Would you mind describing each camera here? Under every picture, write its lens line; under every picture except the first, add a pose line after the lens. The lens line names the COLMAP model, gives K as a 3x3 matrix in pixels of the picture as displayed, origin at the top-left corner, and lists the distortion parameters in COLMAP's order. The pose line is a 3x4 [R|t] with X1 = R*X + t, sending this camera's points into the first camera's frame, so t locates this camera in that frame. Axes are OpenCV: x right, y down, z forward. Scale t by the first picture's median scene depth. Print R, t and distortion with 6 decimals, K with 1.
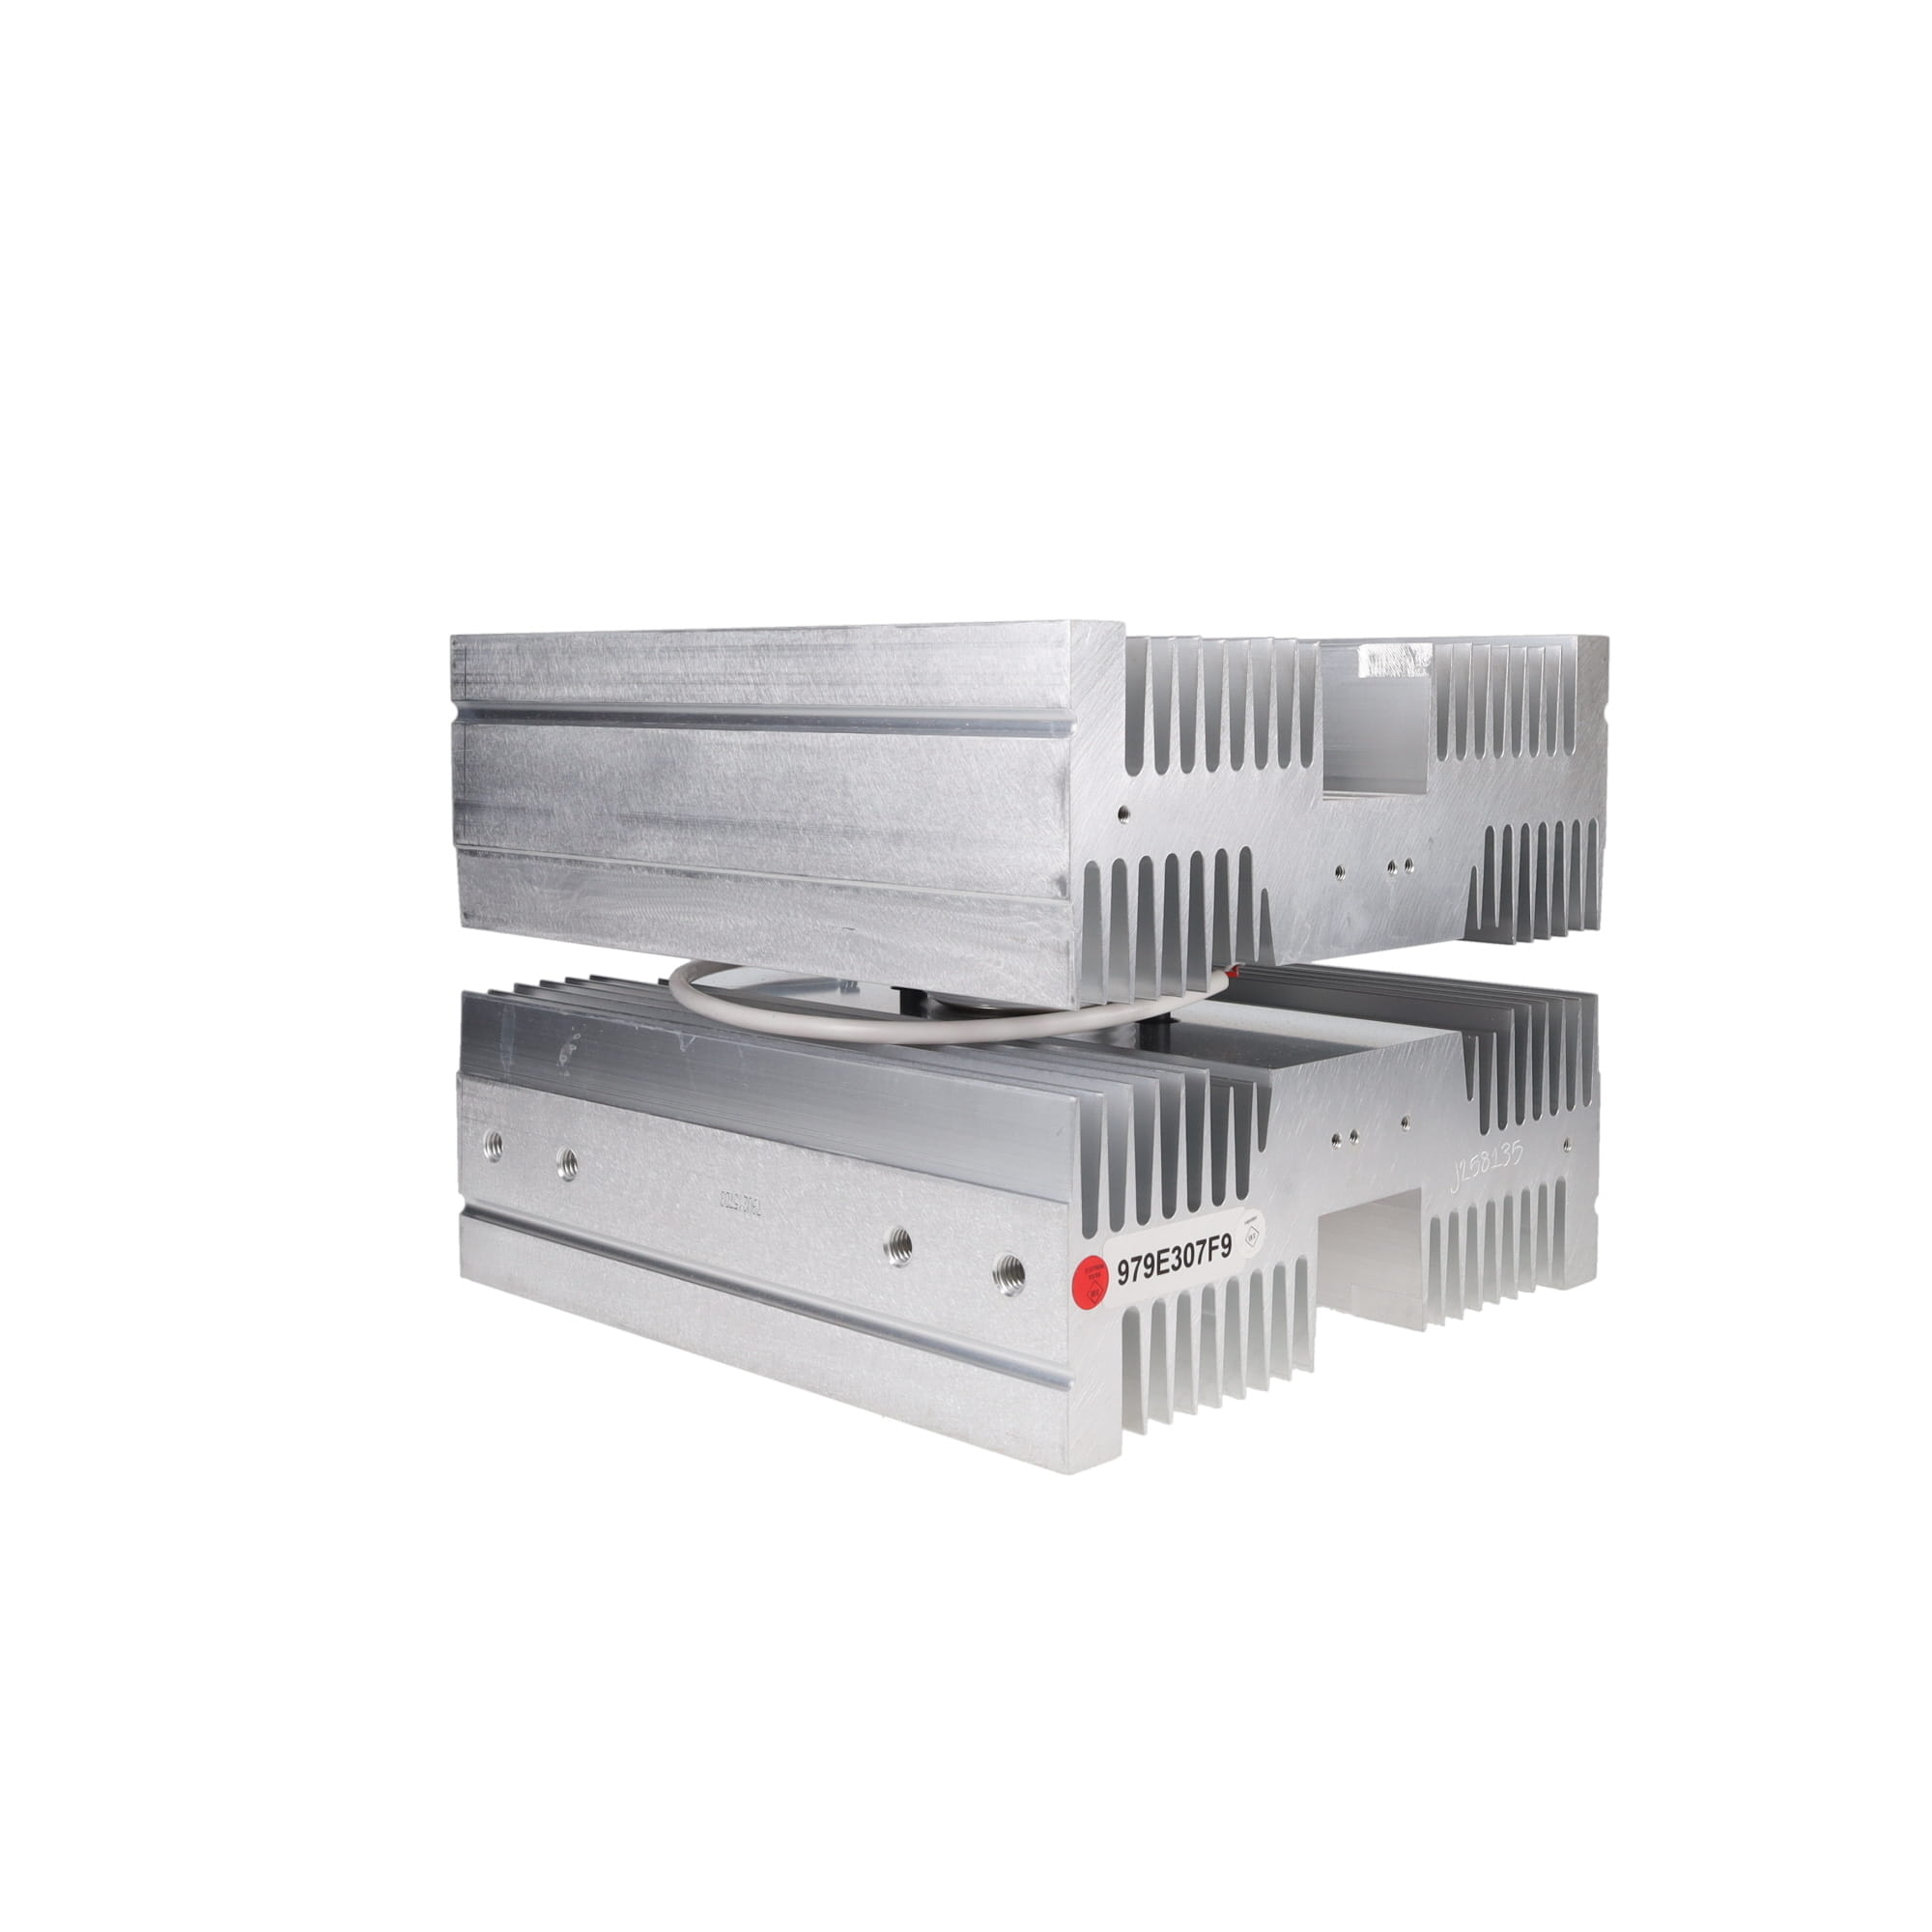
lens RADIAL K [[2274.1, 0, 966.0], [0, 2274.1, 966.0], [0, 0, 1]] dist [-0.003031, 0.001614]
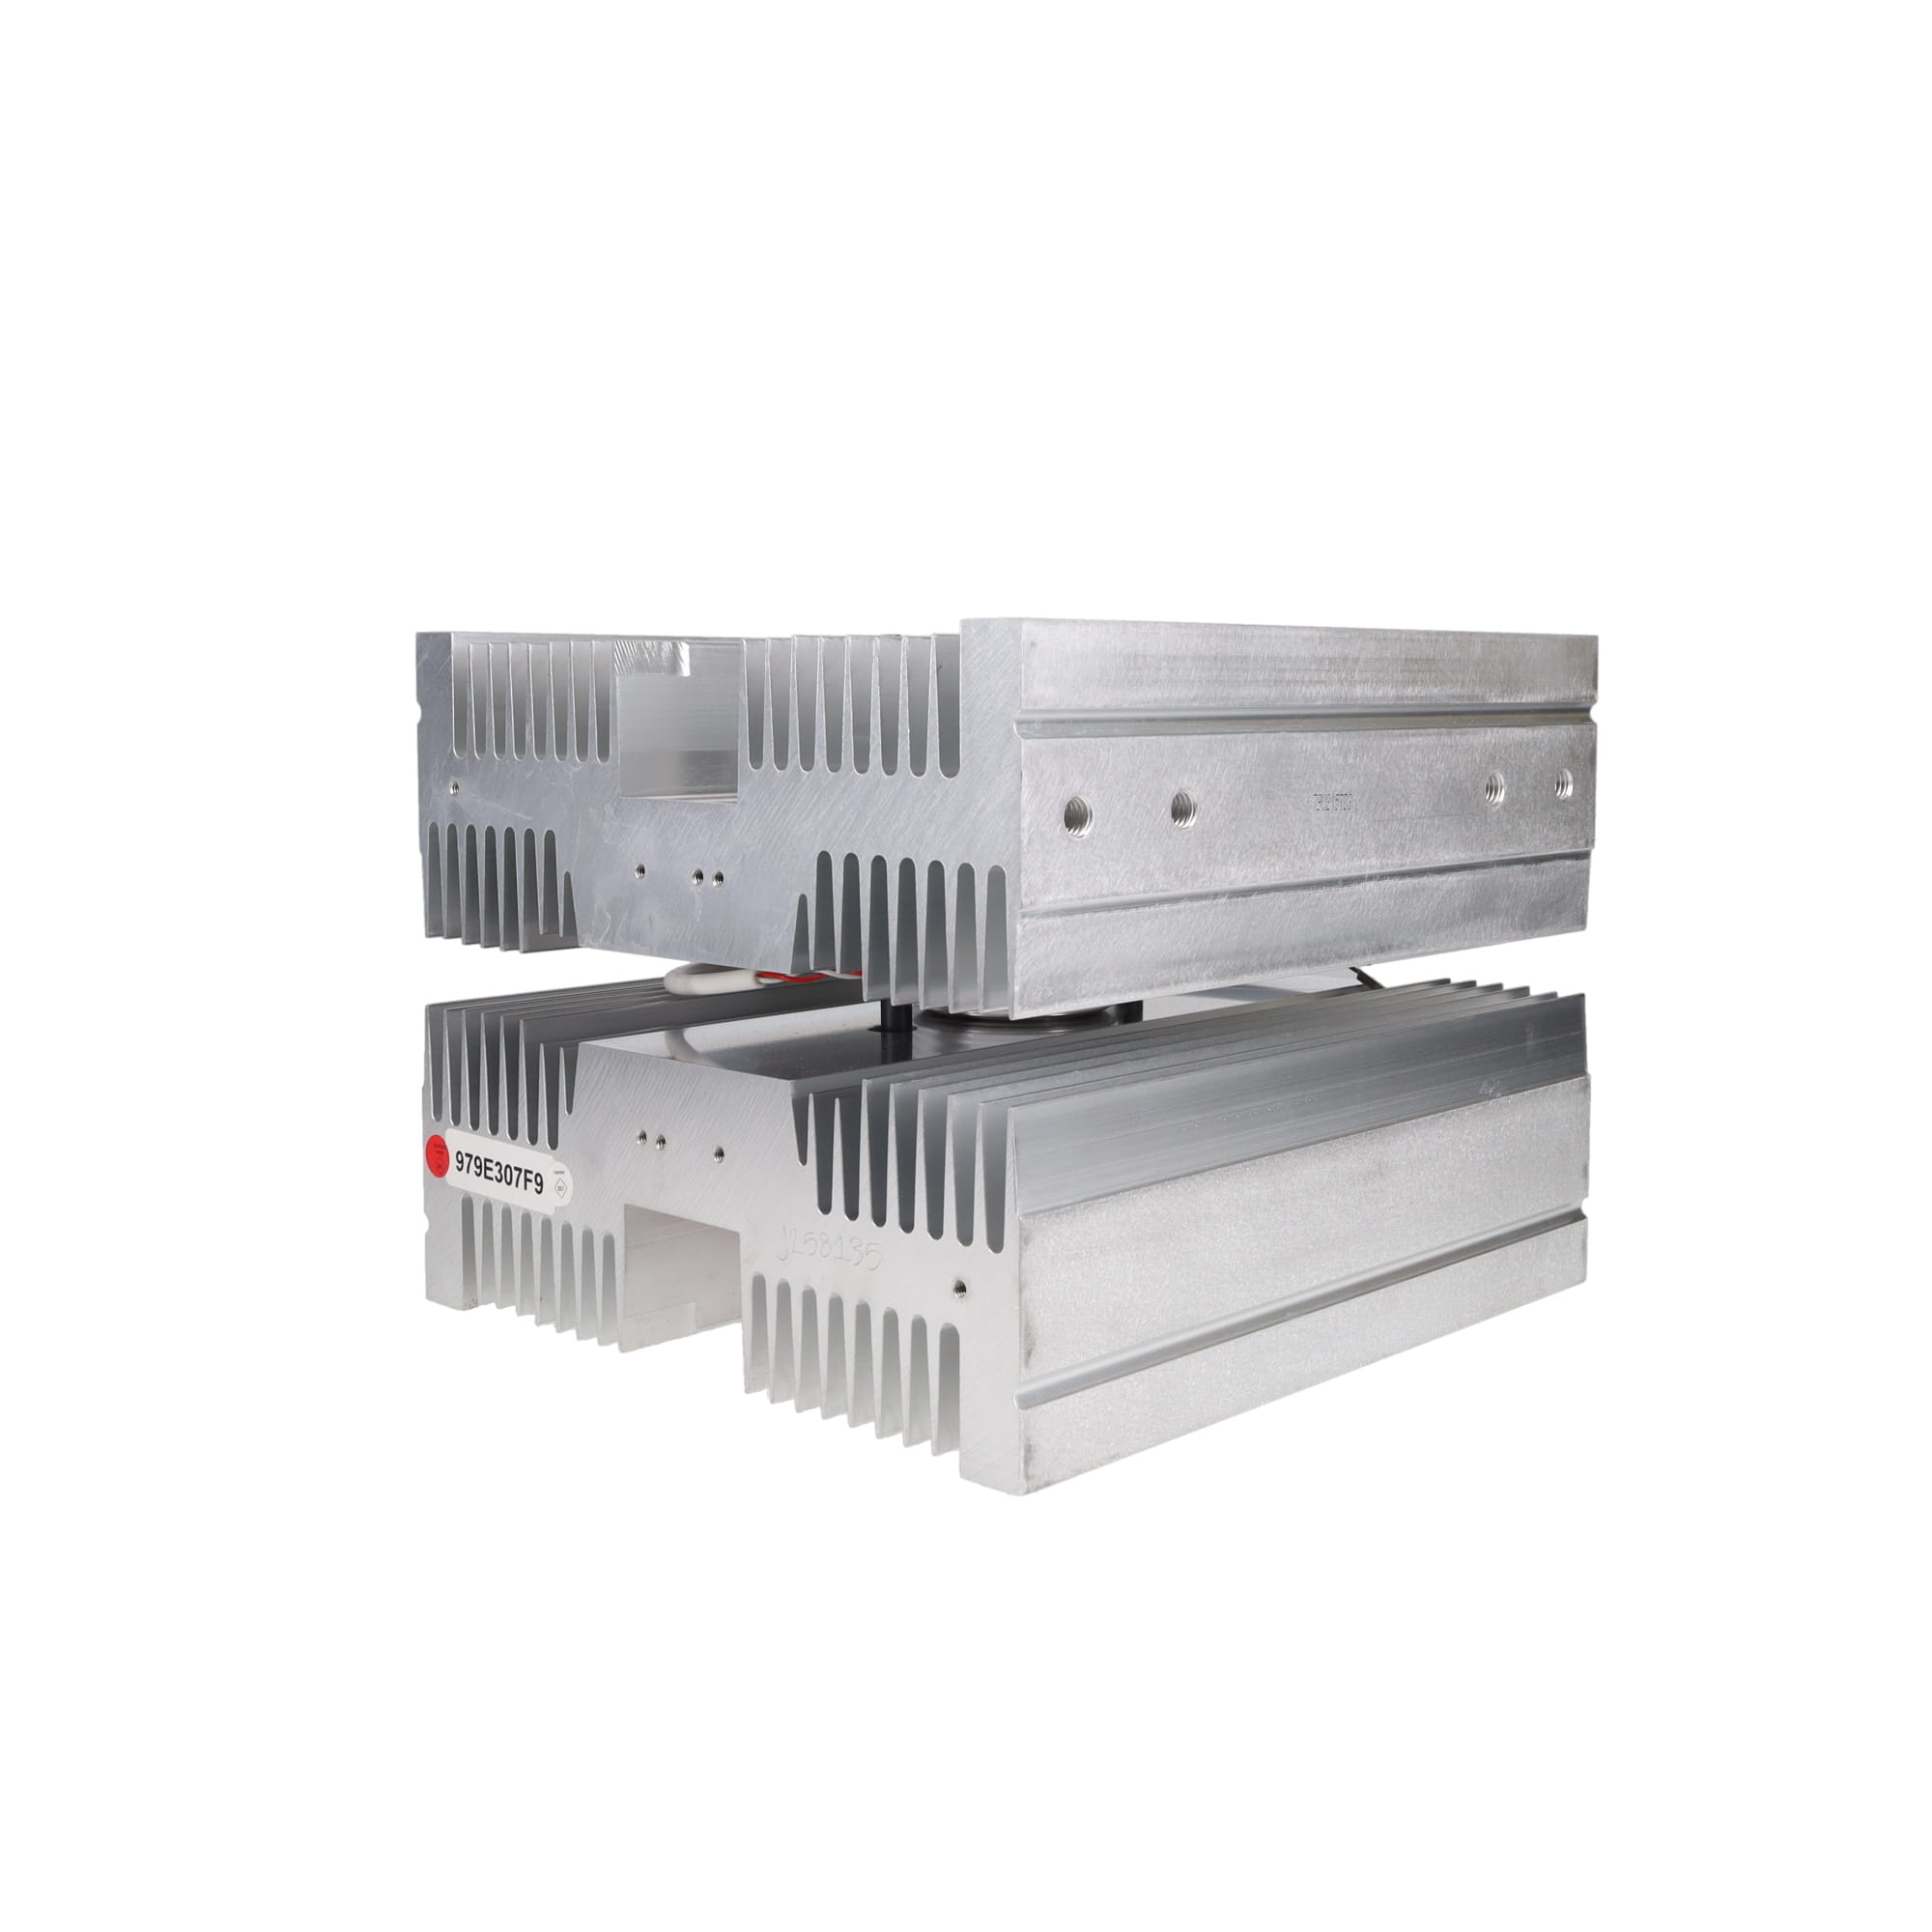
lens RADIAL K [[2259.0, 0, 971.4], [0, 2259.0, 931.1], [0, 0, 1]] dist [-0.006311, -0.000528]
pose [[0.016287, 0.115484, -0.993176, 1.208690], [-0.120381, 0.986309, 0.112711, -0.150727], [0.992594, 0.117724, 0.029966, 1.164594]]
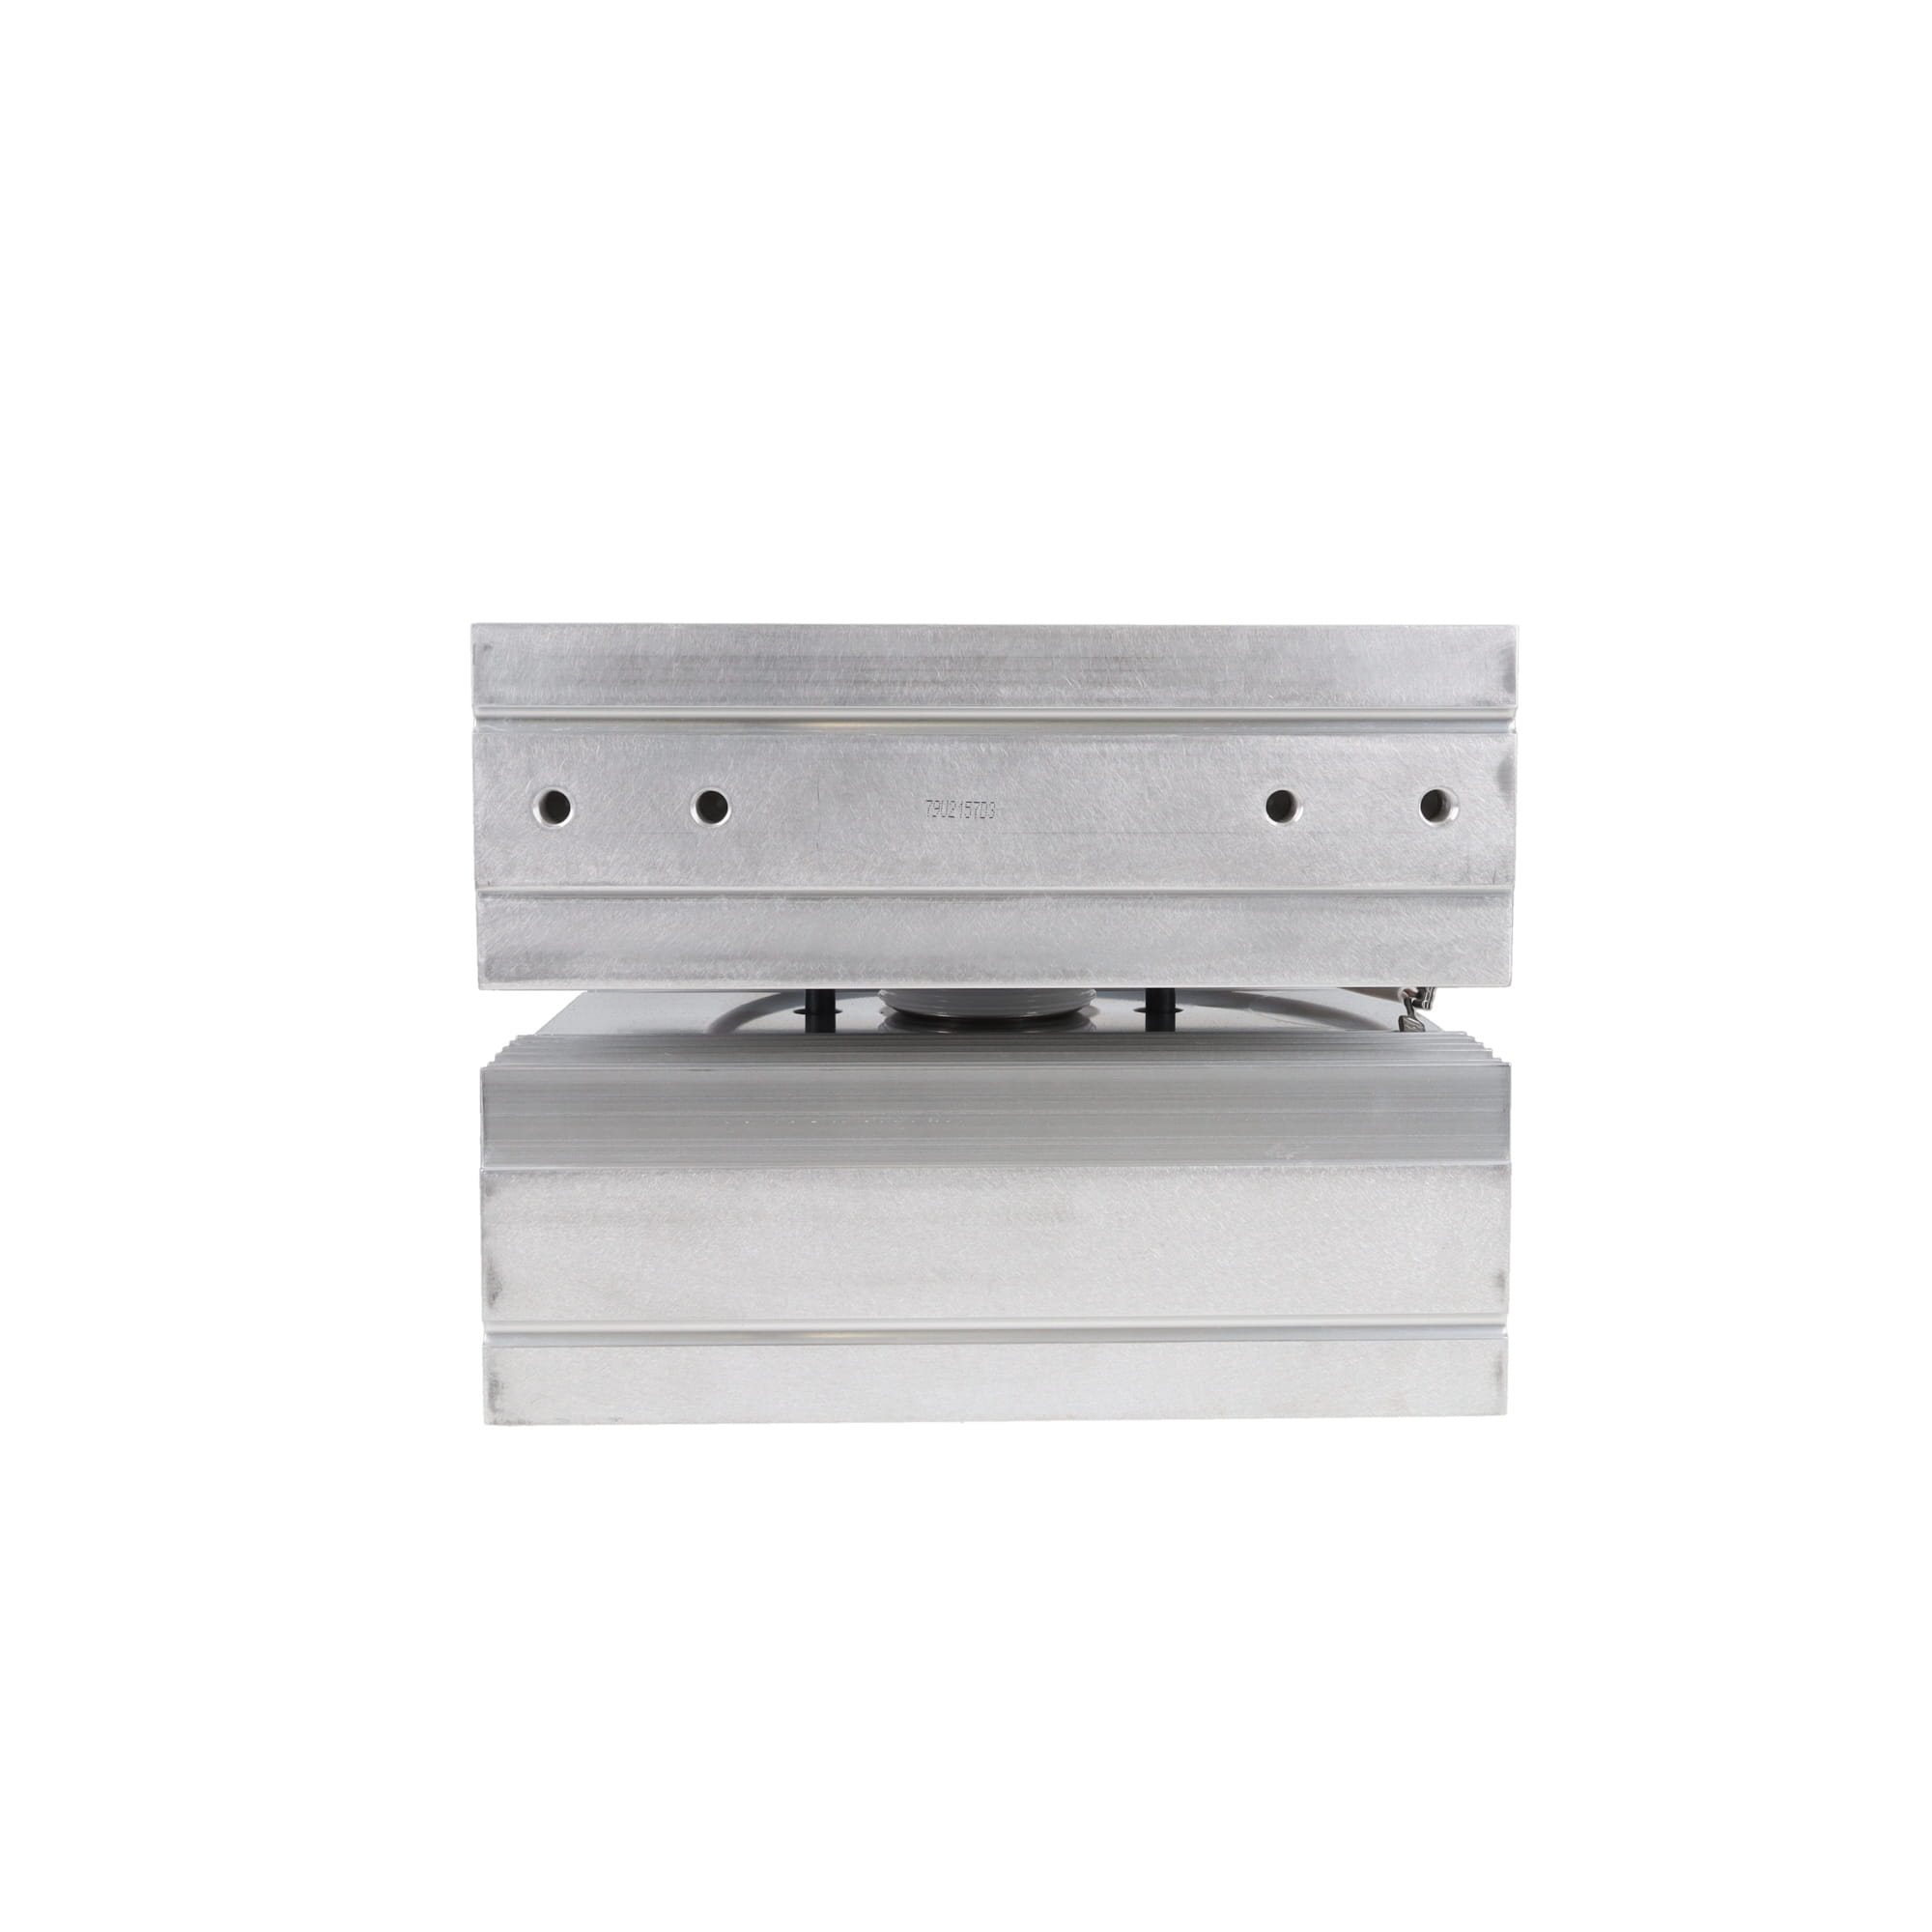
lens RADIAL K [[2221.7, 0, 1023.2], [0, 2221.7, 926.0], [0, 0, 1]] dist [-0.011888, 0.000198]
pose [[-0.684920, 0.079494, -0.724269, 0.855860], [-0.086139, 0.978225, 0.188827, -0.248111], [0.723509, 0.191719, -0.663158, 2.030183]]
